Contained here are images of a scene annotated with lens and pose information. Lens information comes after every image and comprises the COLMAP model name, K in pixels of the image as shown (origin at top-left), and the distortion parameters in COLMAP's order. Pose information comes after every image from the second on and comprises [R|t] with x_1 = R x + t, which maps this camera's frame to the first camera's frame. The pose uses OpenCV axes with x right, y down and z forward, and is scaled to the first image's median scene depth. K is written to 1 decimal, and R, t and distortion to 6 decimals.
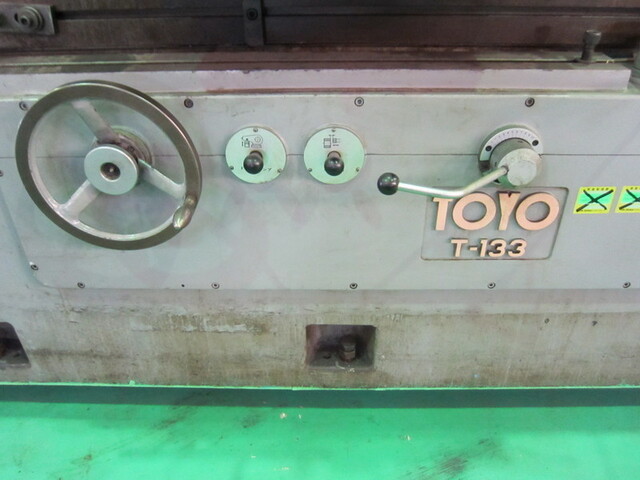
lens RADIAL K [[522.7, 0, 320.0], [0, 522.7, 240.0], [0, 0, 1]] dist [-0.046324, 0.003291]
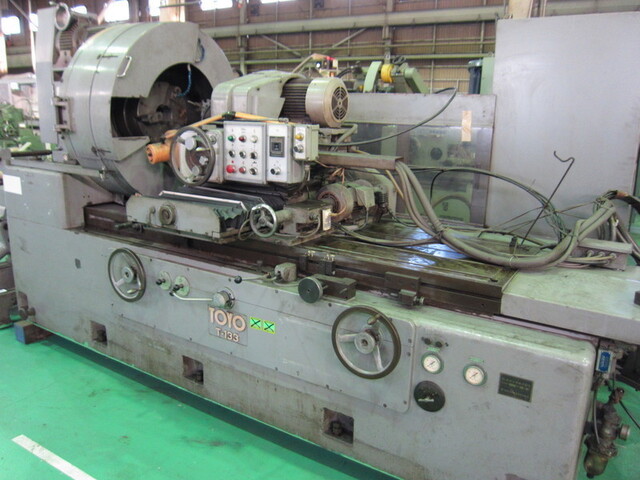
lens RADIAL K [[522.7, 0, 320.0], [0, 522.7, 240.0], [0, 0, 1]] dist [-0.046324, 0.003291]
pose [[0.852752, 0.159811, -0.497268, 1.687990], [-0.318834, 0.913357, -0.253227, 0.082211], [0.413715, 0.374486, 0.829820, -0.983103]]
